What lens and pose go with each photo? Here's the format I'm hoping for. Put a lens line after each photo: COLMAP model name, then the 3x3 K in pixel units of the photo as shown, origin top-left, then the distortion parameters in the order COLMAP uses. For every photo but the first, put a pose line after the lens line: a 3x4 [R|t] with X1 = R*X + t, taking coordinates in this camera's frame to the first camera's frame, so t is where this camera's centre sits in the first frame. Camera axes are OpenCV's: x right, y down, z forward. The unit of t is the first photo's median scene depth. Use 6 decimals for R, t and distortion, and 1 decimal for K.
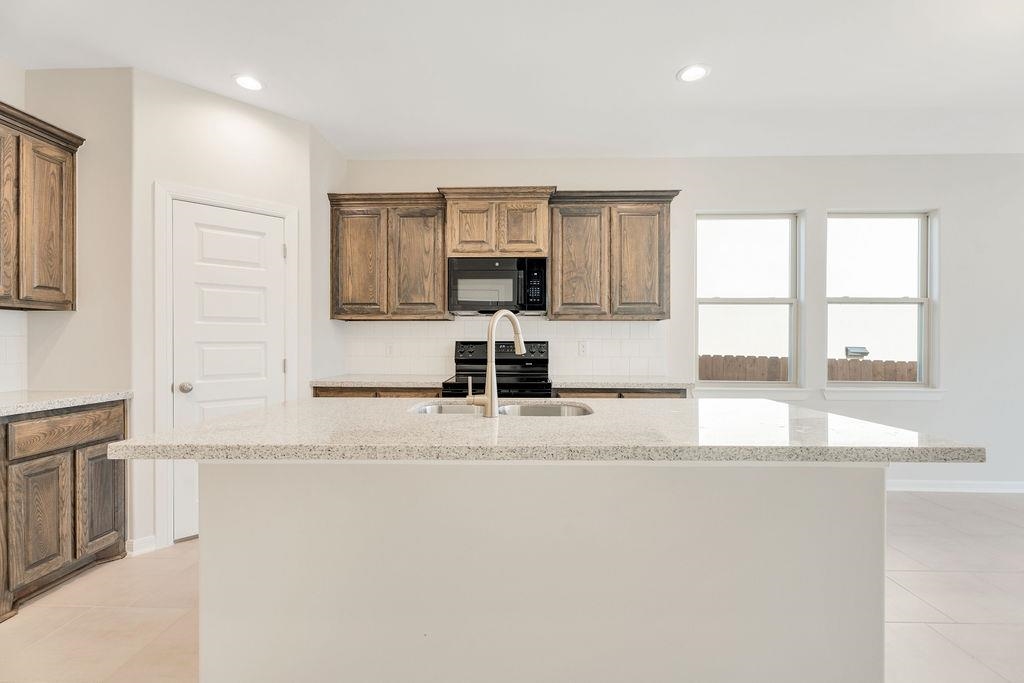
lens RADIAL K [[461.2, 0, 508.0], [0, 461.2, 346.4], [0, 0, 1]] dist [0.002033, 0.000425]
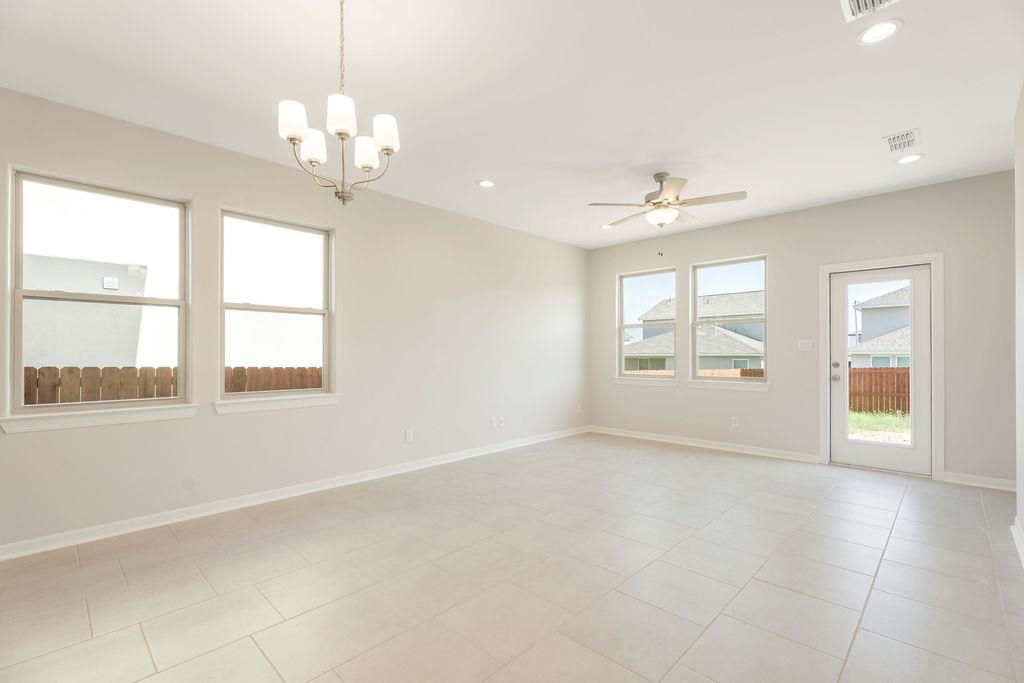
lens RADIAL K [[450.1, 0, 508.5], [0, 450.1, 352.5], [0, 0, 1]] dist [-0.002856, -0.000304]
pose [[0.670602, -0.004093, 0.741806, 0.433215], [0.008351, 0.999963, -0.002032, 0.000308], [-0.741771, 0.007558, 0.670611, -0.016287]]
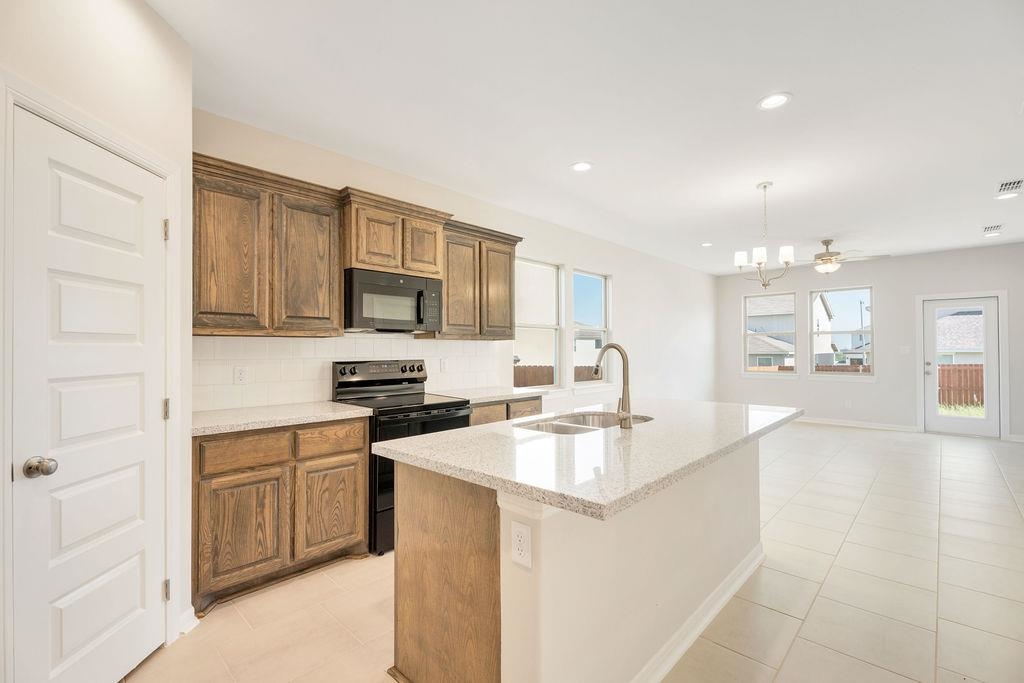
lens RADIAL K [[461.2, 0, 508.0], [0, 461.2, 346.4], [0, 0, 1]] dist [0.002033, 0.000425]
pose [[0.661365, 0.000402, 0.750064, -0.580154], [0.009586, 0.999914, -0.008988, -0.030547], [-0.750003, 0.013134, 0.661304, 0.192441]]
